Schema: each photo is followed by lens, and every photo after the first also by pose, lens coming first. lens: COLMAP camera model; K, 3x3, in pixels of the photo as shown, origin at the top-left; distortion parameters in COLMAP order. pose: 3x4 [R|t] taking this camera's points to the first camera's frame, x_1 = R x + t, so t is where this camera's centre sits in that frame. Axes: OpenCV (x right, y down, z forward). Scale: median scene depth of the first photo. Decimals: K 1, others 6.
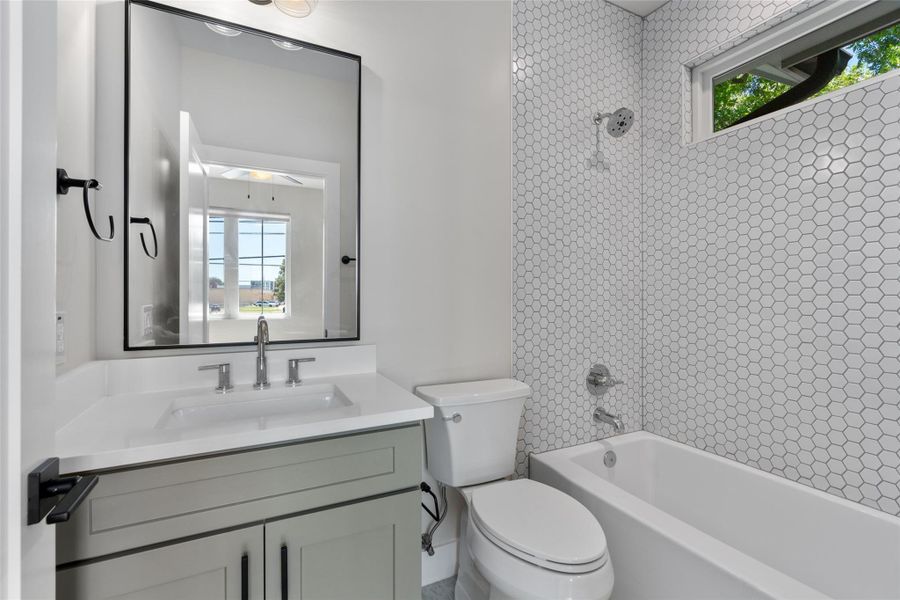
lens RADIAL K [[412.8, 0, 452.4], [0, 412.8, 297.5], [0, 0, 1]] dist [-0.004688, 0.000349]
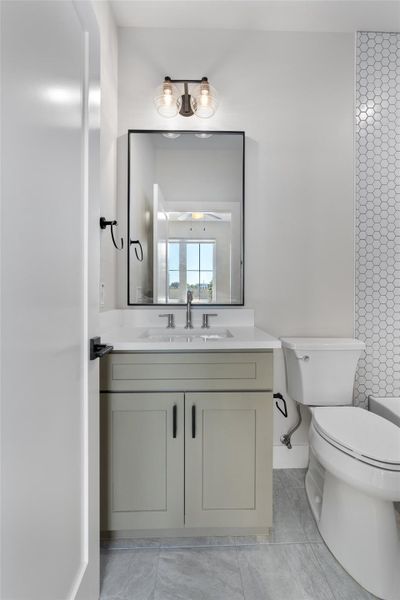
lens RADIAL K [[280.9, 0, 201.9], [0, 280.9, 297.7], [0, 0, 1]] dist [0.002980, 0.000436]
pose [[0.906573, 0.005978, -0.422006, 0.077820], [-0.003532, 0.999972, 0.006578, 0.052501], [0.422034, -0.004473, 0.906569, -0.066245]]
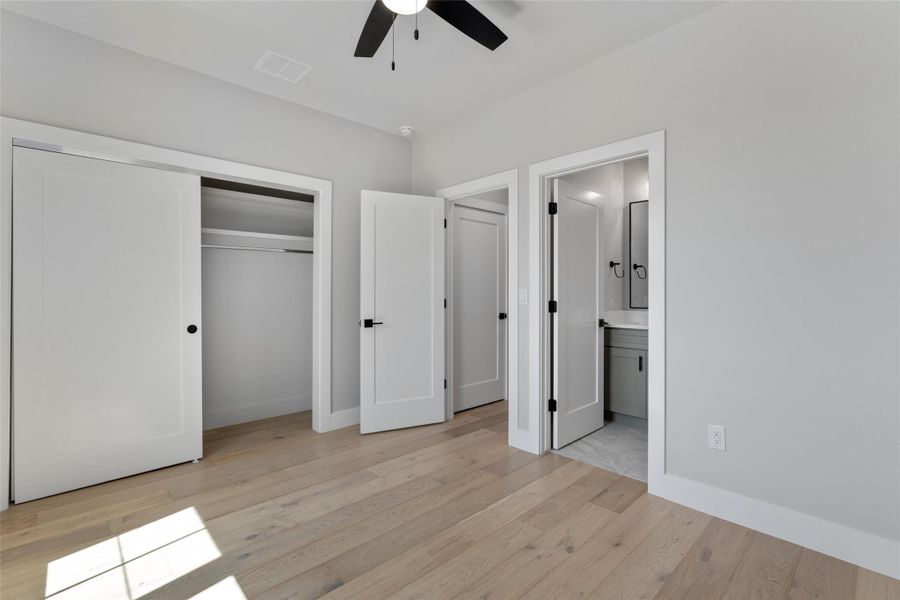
lens RADIAL K [[403.4, 0, 454.3], [0, 403.4, 302.5], [0, 0, 1]] dist [-0.021842, 0.010747]
pose [[0.290241, 0.004008, -0.956945, 1.268401], [0.001577, 0.999988, 0.004667, 0.042897], [0.956952, -0.002864, 0.290231, -0.874959]]
